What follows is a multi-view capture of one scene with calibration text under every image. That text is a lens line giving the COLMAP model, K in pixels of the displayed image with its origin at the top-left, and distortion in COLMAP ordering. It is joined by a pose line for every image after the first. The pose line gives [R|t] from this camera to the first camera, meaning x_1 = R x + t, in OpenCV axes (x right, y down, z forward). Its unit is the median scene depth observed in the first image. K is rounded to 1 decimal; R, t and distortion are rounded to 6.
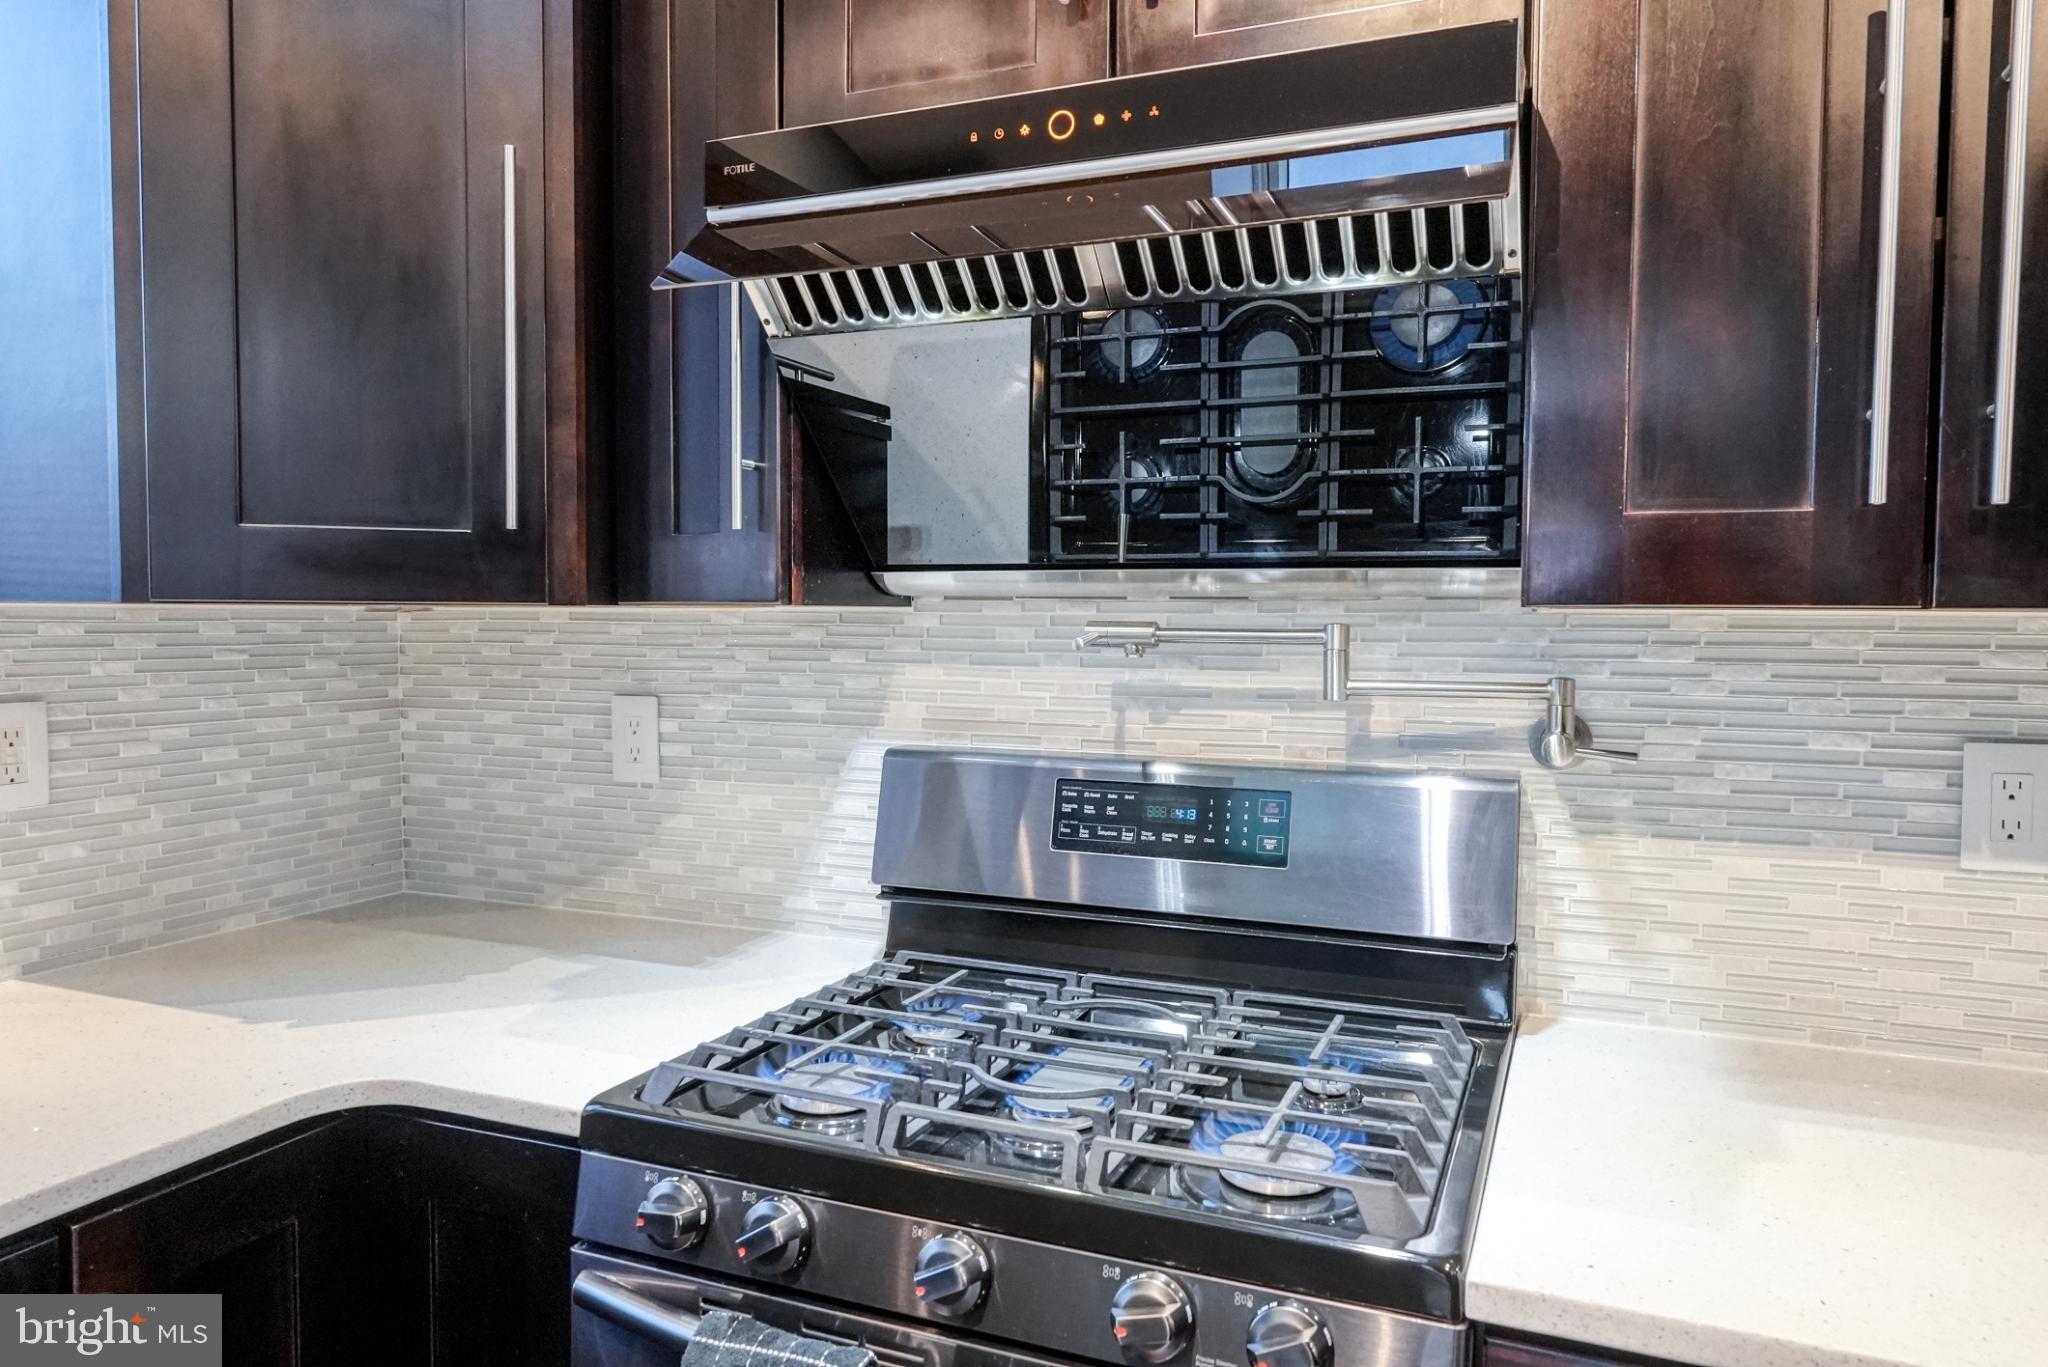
lens RADIAL K [[1383.8, 0, 1057.5], [0, 1383.8, 678.4], [0, 0, 1]] dist [0.015602, 0.007107]
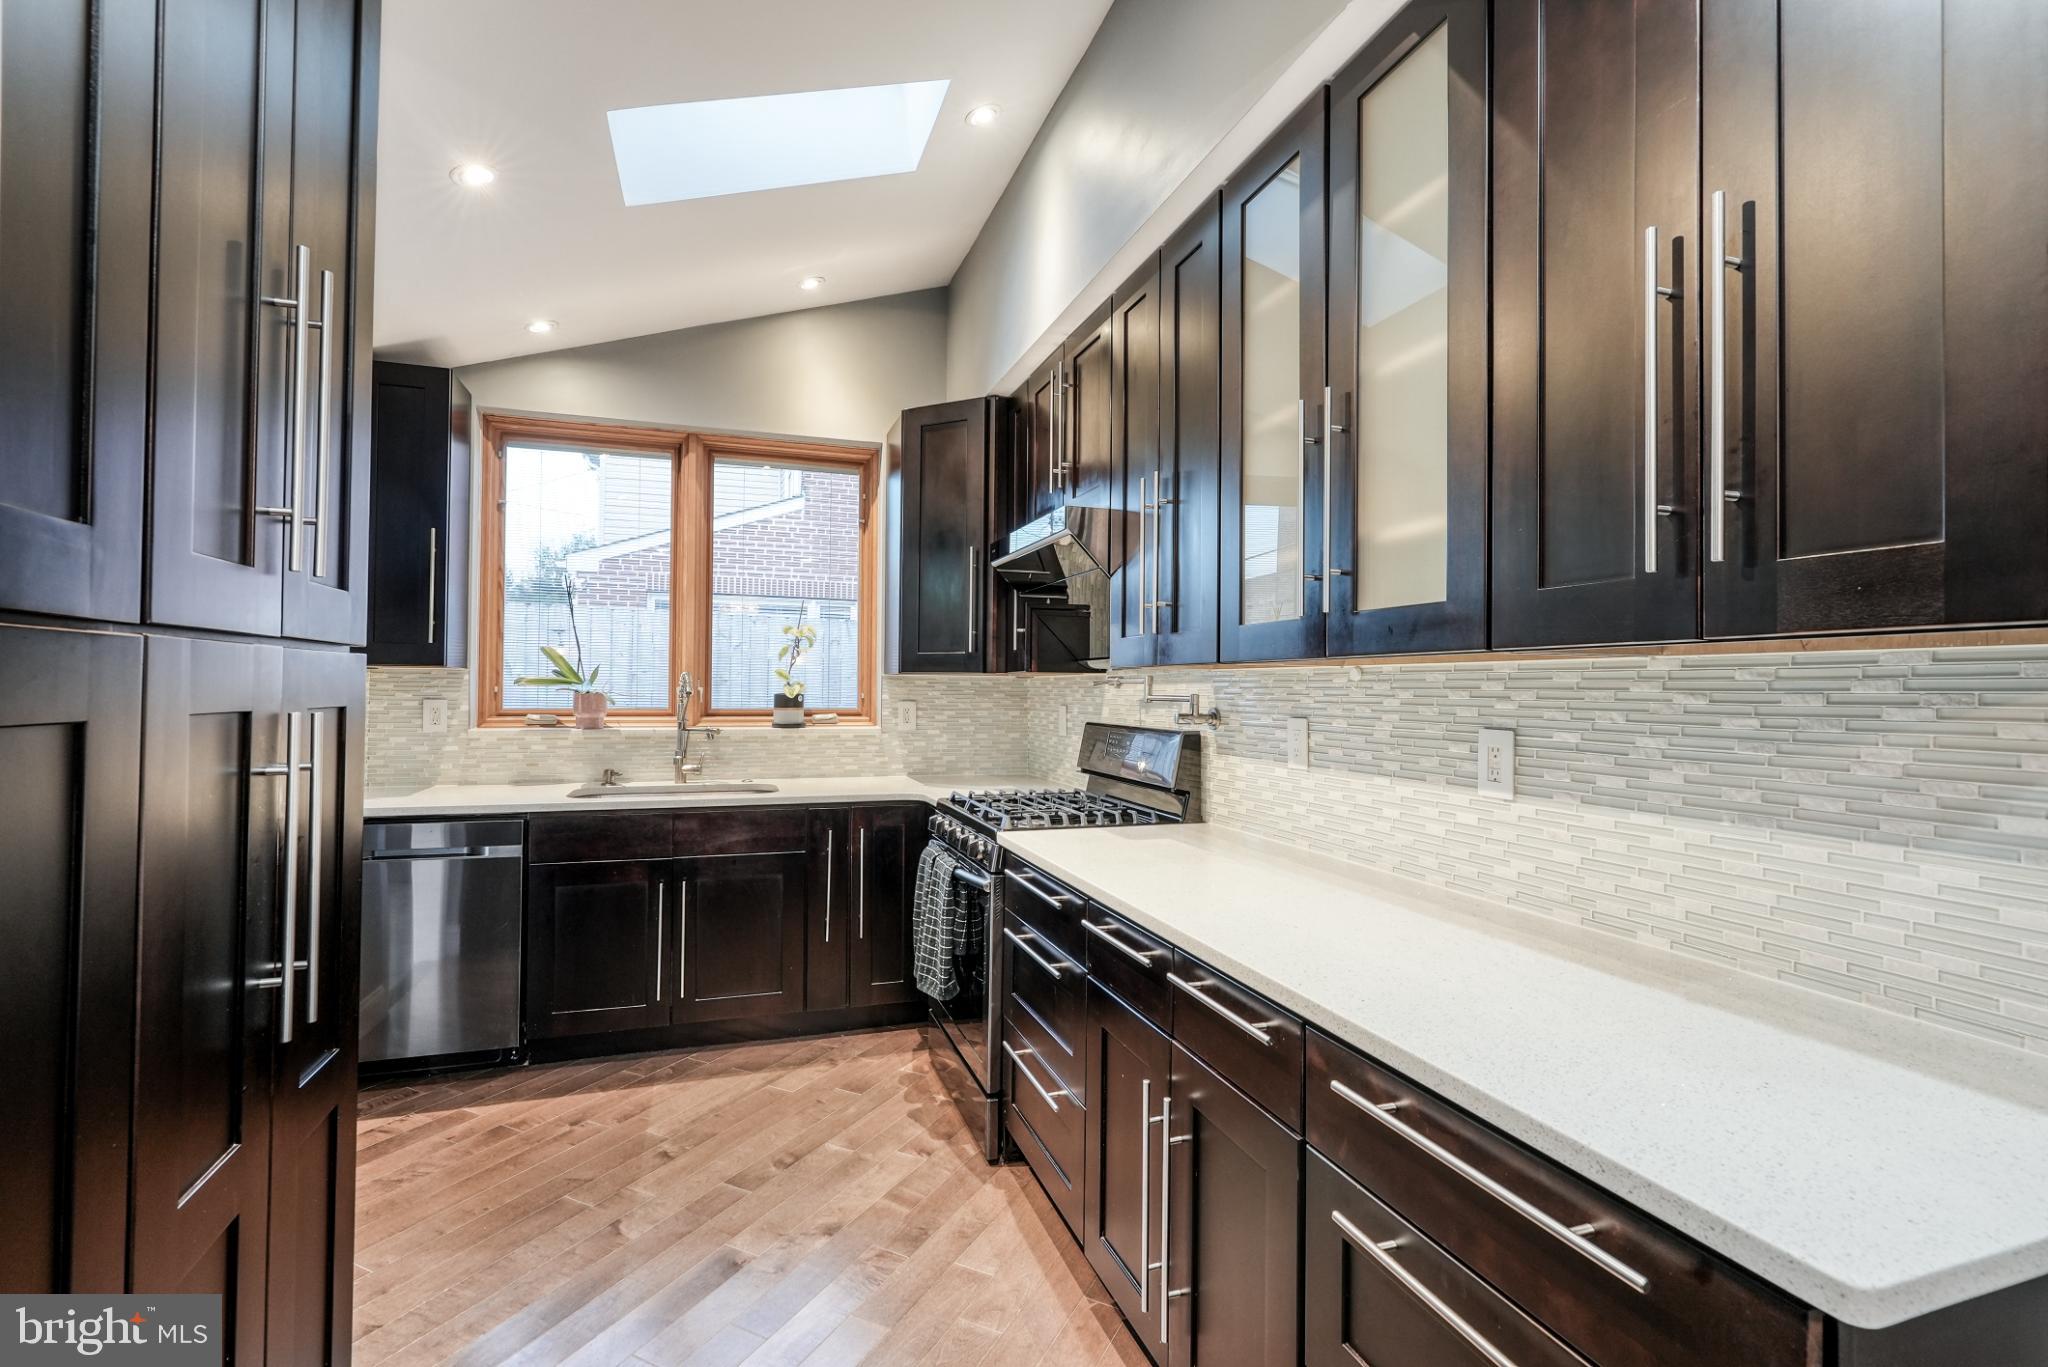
lens RADIAL K [[960.9, 0, 1028.5], [0, 960.9, 663.6], [0, 0, 1]] dist [-0.006766, 0.004634]
pose [[0.652885, -0.020514, -0.757180, 1.271520], [-0.040038, 0.997301, -0.061543, 0.055771], [0.756399, 0.070496, 0.650301, -0.392034]]
